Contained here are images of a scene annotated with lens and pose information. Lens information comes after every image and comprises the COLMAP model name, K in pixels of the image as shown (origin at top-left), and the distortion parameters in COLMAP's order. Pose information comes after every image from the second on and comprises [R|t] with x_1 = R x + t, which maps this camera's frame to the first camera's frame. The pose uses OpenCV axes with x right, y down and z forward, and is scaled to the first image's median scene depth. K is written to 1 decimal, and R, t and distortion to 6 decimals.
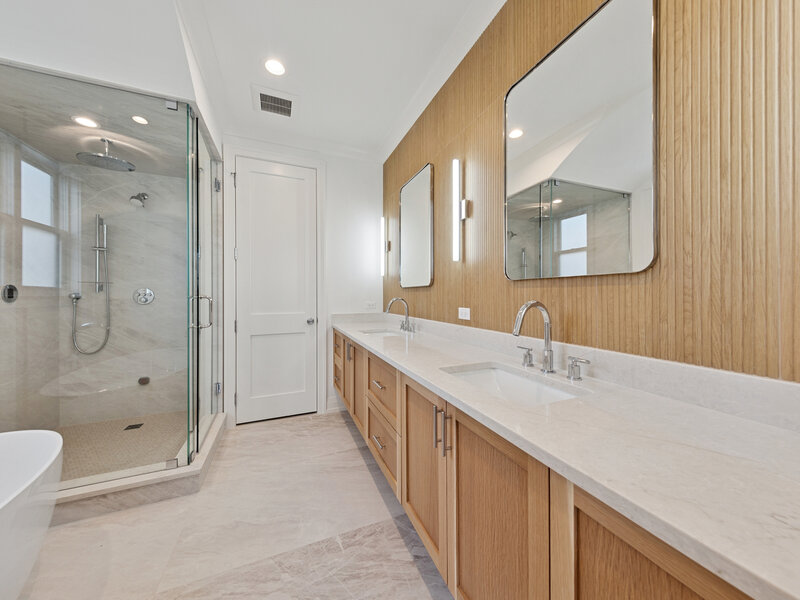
lens RADIAL K [[284.1, 0, 400.8], [0, 284.1, 295.8], [0, 0, 1]] dist [0.000772, 0.000078]
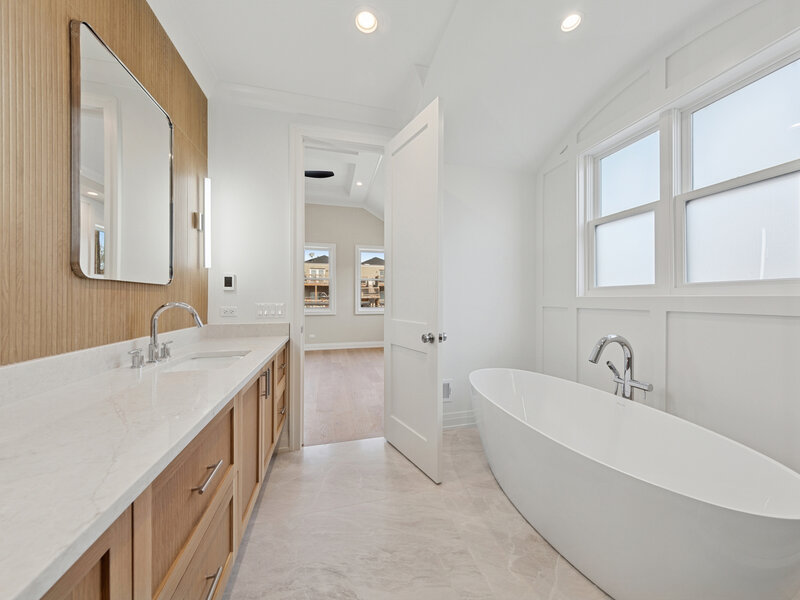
lens RADIAL K [[284.1, 0, 400.1], [0, 284.1, 298.1], [0, 0, 1]] dist [0.000772, 0.000078]
pose [[-0.987912, 0.014027, 0.154381, -0.648147], [0.014364, 0.999896, 0.001065, 0.013309], [-0.154350, 0.003269, -0.988011, 1.905801]]
